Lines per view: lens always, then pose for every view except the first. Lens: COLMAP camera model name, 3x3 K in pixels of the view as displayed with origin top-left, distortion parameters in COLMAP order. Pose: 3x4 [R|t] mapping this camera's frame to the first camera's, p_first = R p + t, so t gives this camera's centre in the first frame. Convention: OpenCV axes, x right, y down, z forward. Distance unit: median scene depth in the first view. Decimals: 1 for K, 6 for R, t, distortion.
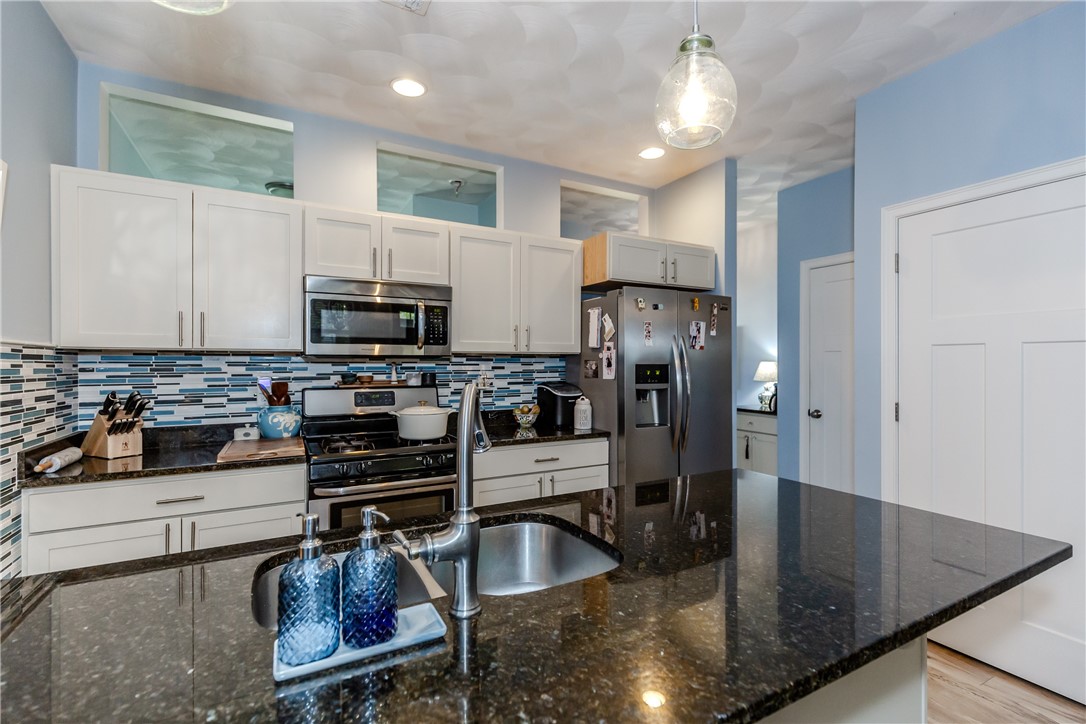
lens RADIAL K [[495.7, 0, 542.0], [0, 495.7, 360.5], [0, 0, 1]] dist [-0.000594, 0.000000]
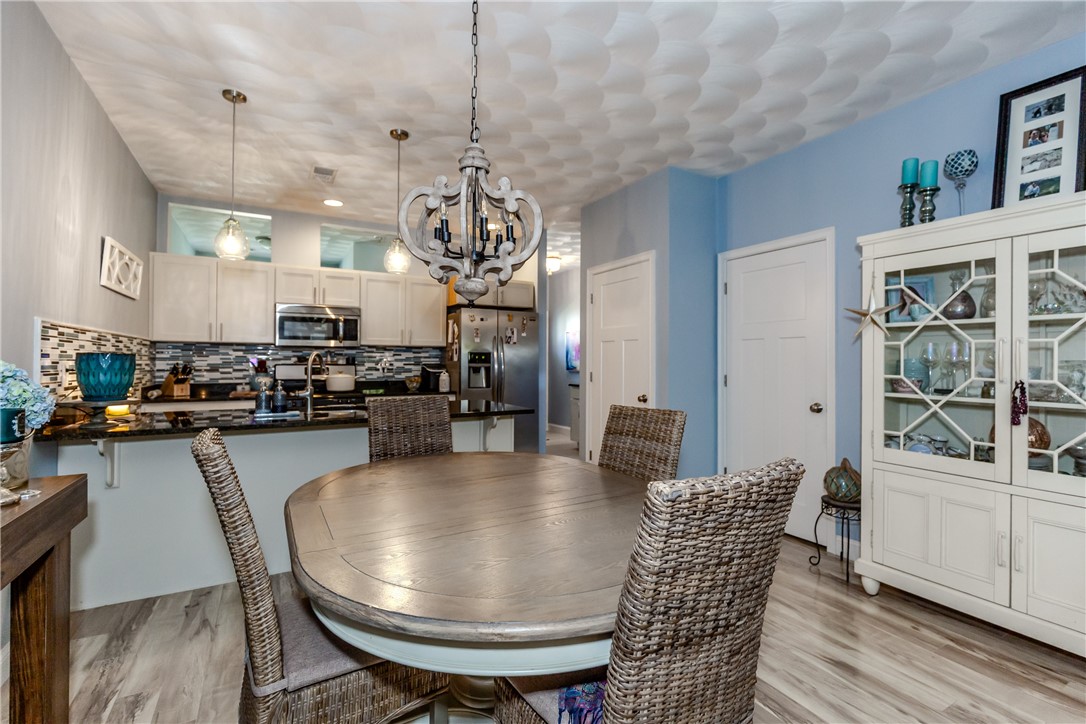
lens RADIAL K [[495.7, 0, 548.6], [0, 495.7, 353.5], [0, 0, 1]] dist [-0.000594, 0.000000]
pose [[0.999701, 0.004500, 0.024036, 0.461640], [-0.004273, 0.999946, -0.009506, 0.029148], [-0.024078, 0.009401, 0.999666, -0.813071]]
